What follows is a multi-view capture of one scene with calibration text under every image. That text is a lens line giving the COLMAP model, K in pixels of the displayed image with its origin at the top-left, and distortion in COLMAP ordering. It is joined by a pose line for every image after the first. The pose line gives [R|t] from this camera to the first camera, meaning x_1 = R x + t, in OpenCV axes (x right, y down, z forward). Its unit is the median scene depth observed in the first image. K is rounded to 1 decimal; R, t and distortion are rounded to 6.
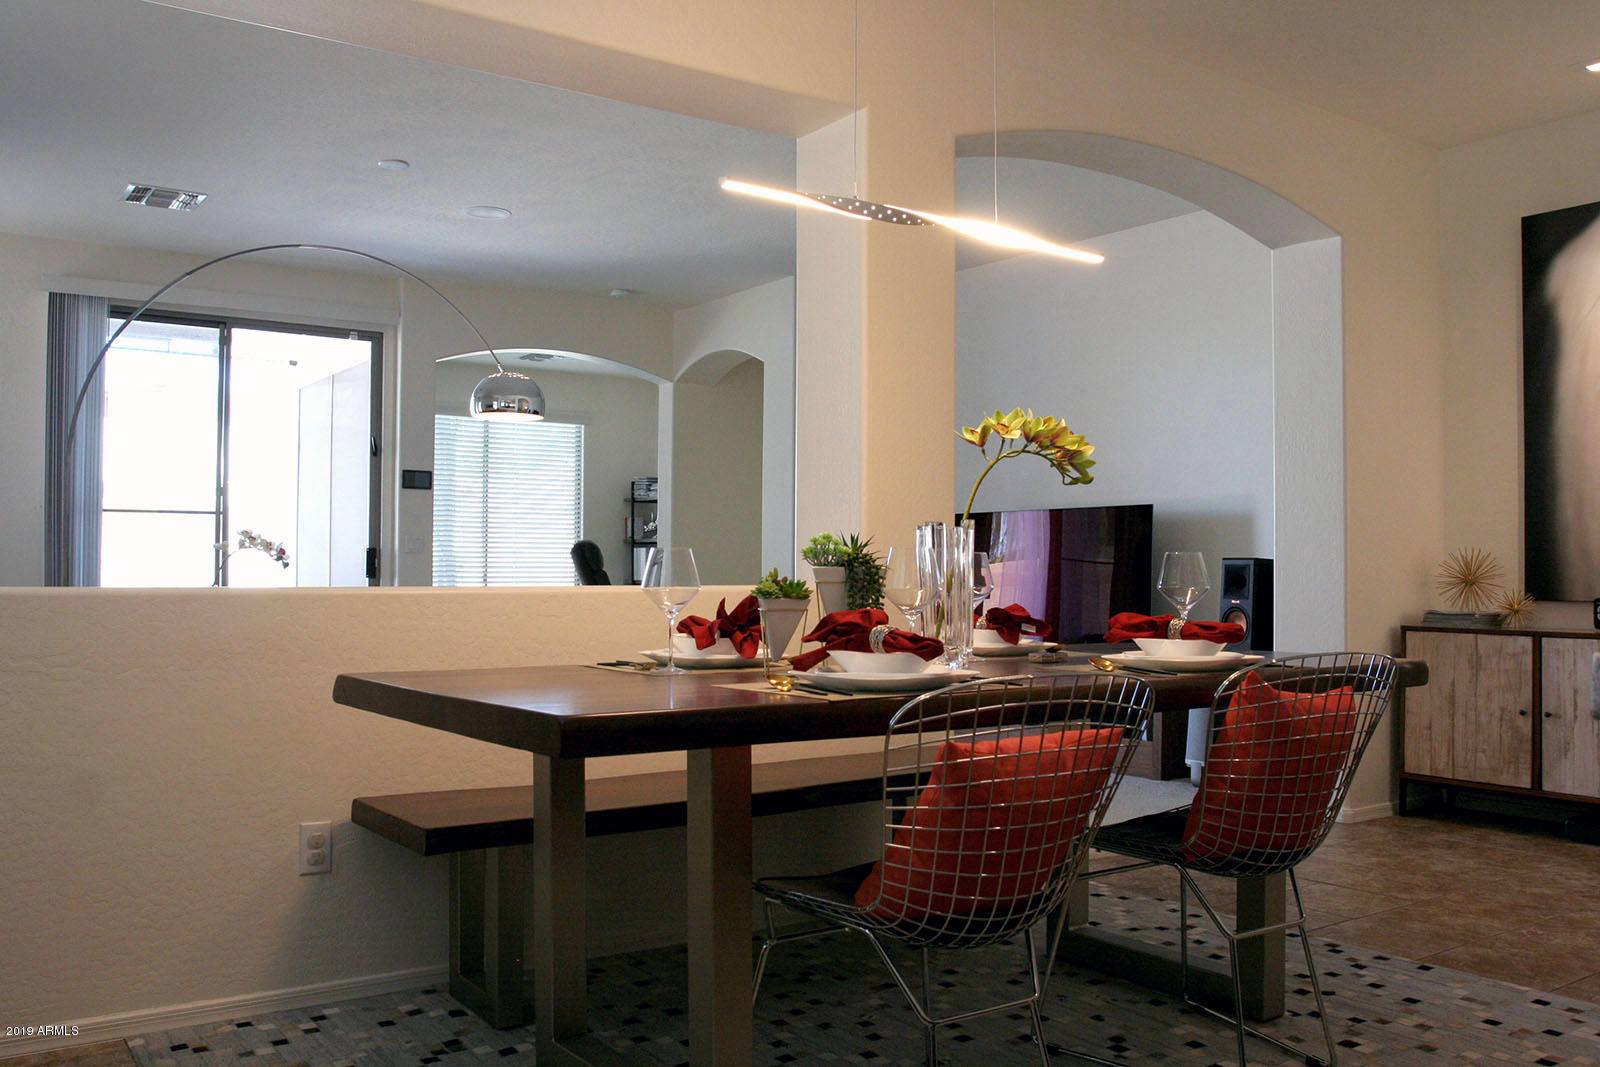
lens RADIAL K [[1353.9, 0, 800.0], [0, 1353.9, 533.5], [0, 0, 1]] dist [-0.062936, 0.001089]
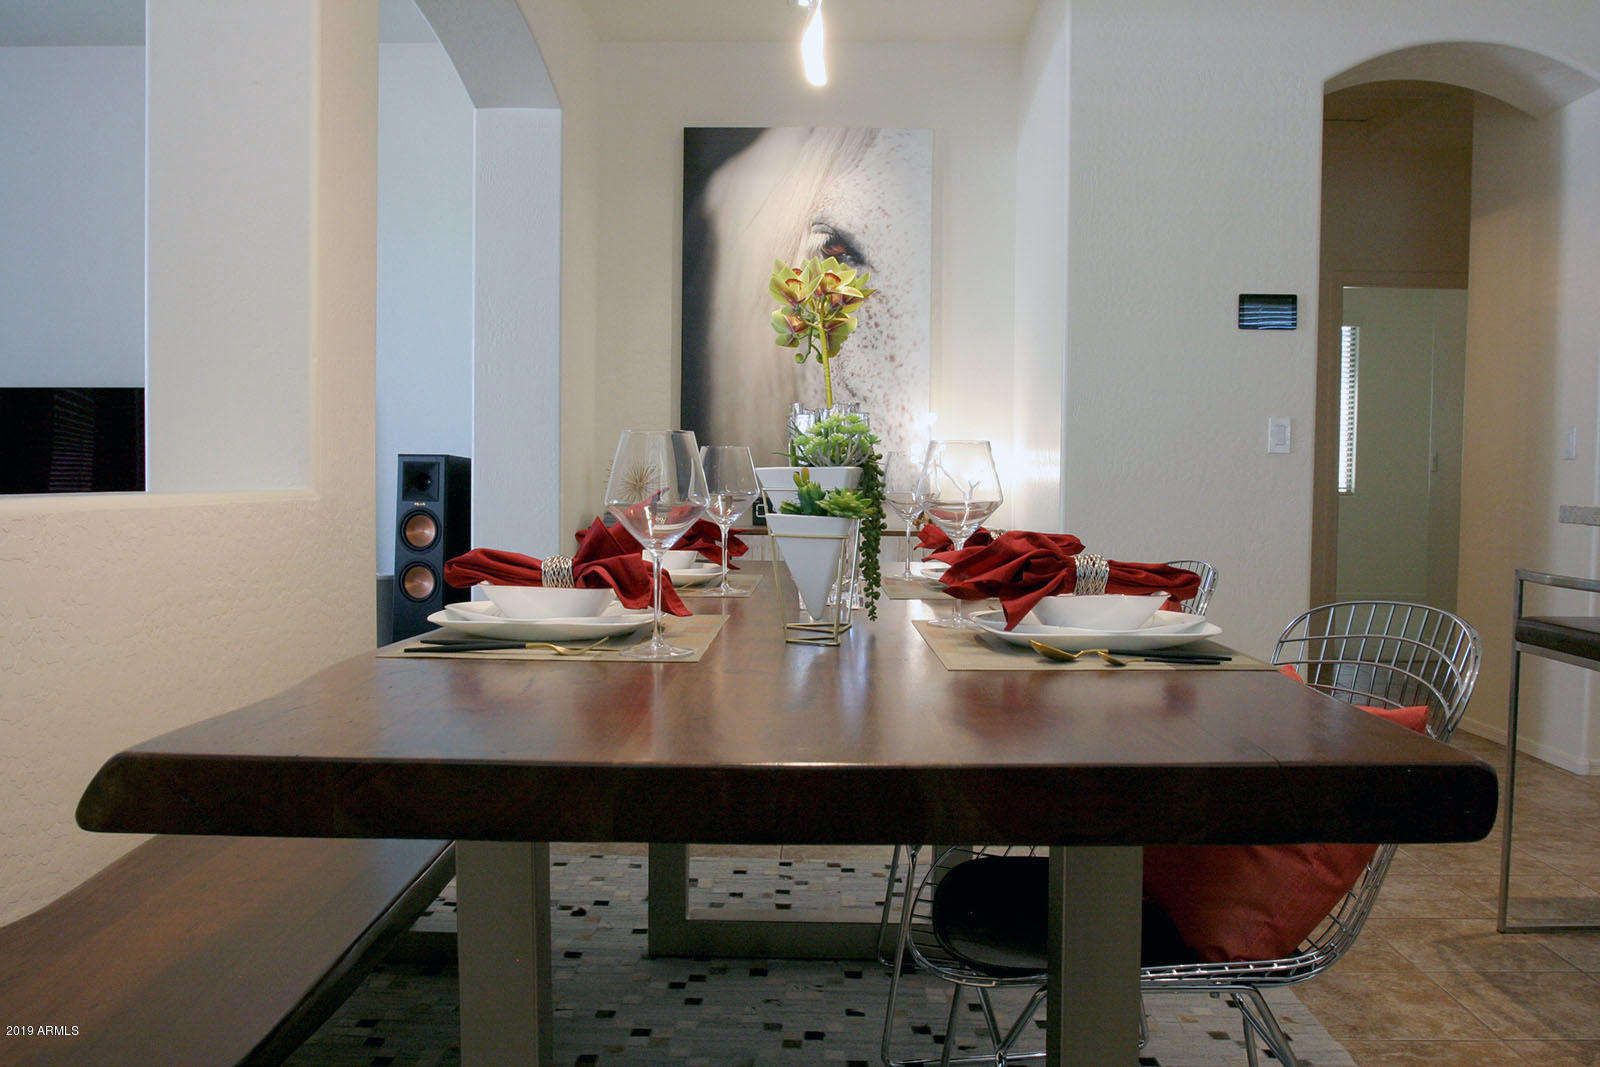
lens RADIAL K [[1353.9, 0, 800.0], [0, 1353.9, 533.5], [0, 0, 1]] dist [-0.062936, 0.001089]
pose [[0.592850, -0.032461, 0.804659, -0.255577], [-0.031533, 0.997485, 0.063472, 0.006381], [-0.804696, -0.063003, 0.590335, 0.295627]]
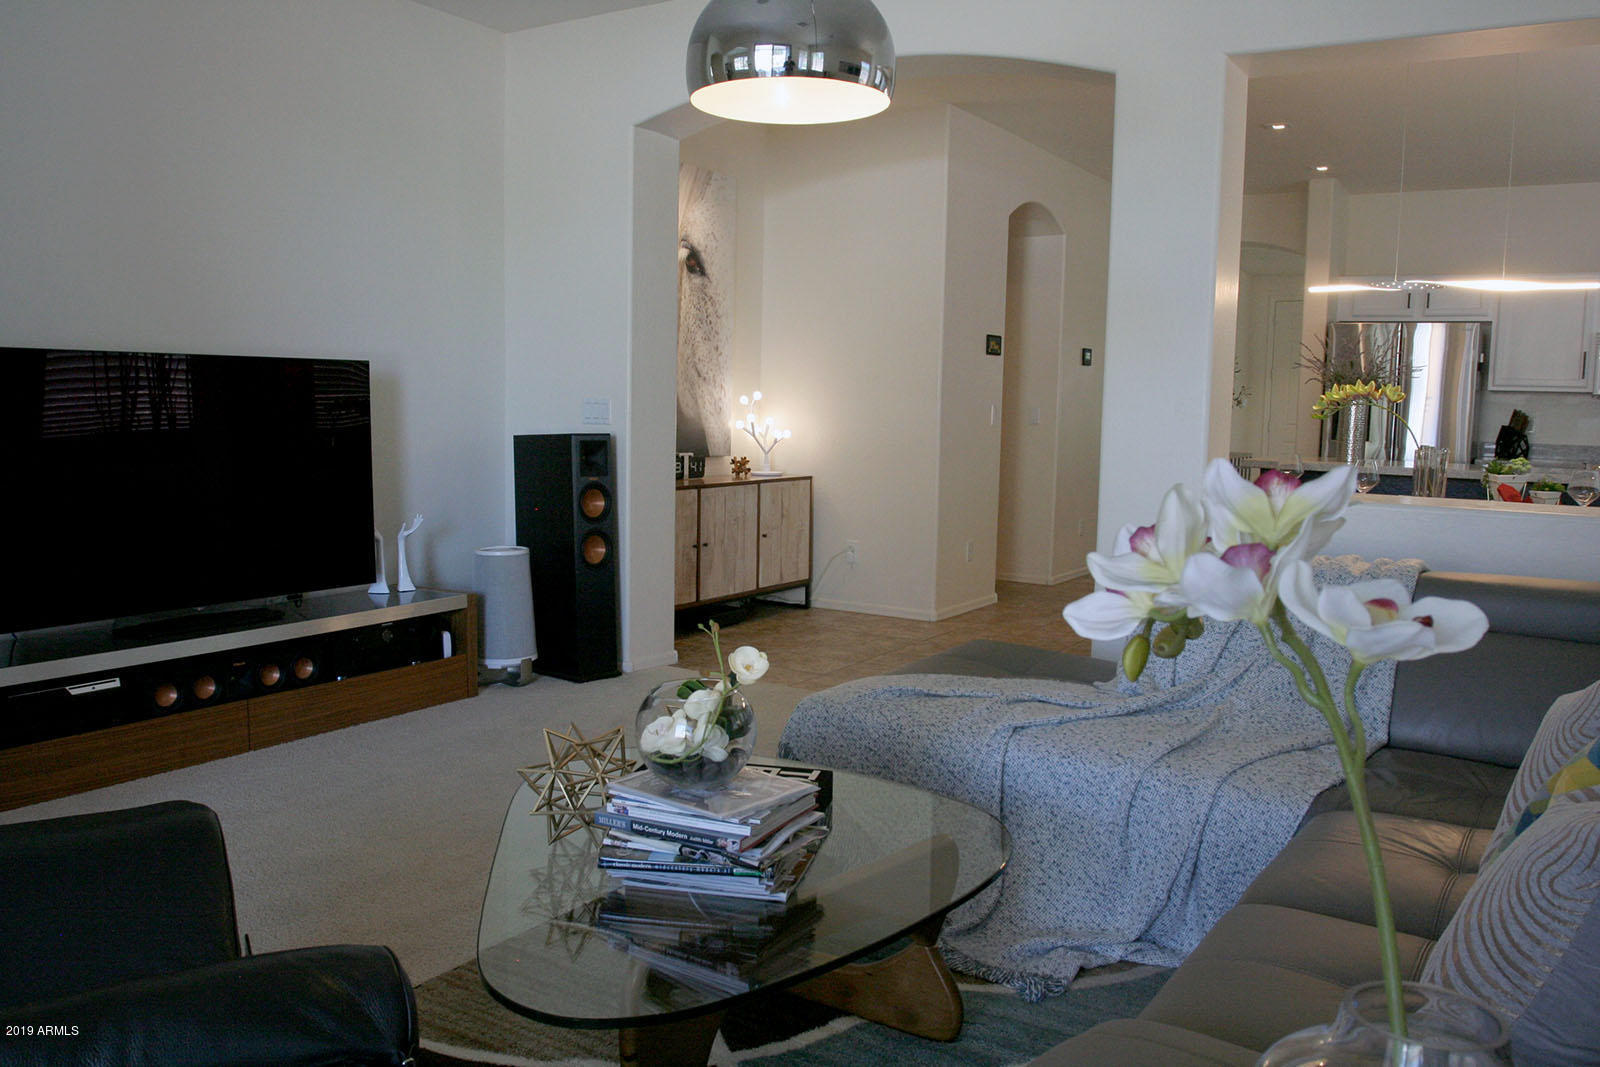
lens RADIAL K [[1278.4, 0, 800.0], [0, 1278.4, 533.5], [0, 0, 1]] dist [-0.088493, 0.063901]
pose [[-0.404867, -0.106594, 0.908141, -0.612755], [-0.046034, 0.994298, 0.096184, -0.005629], [-0.913216, -0.002864, -0.407466, 1.321796]]
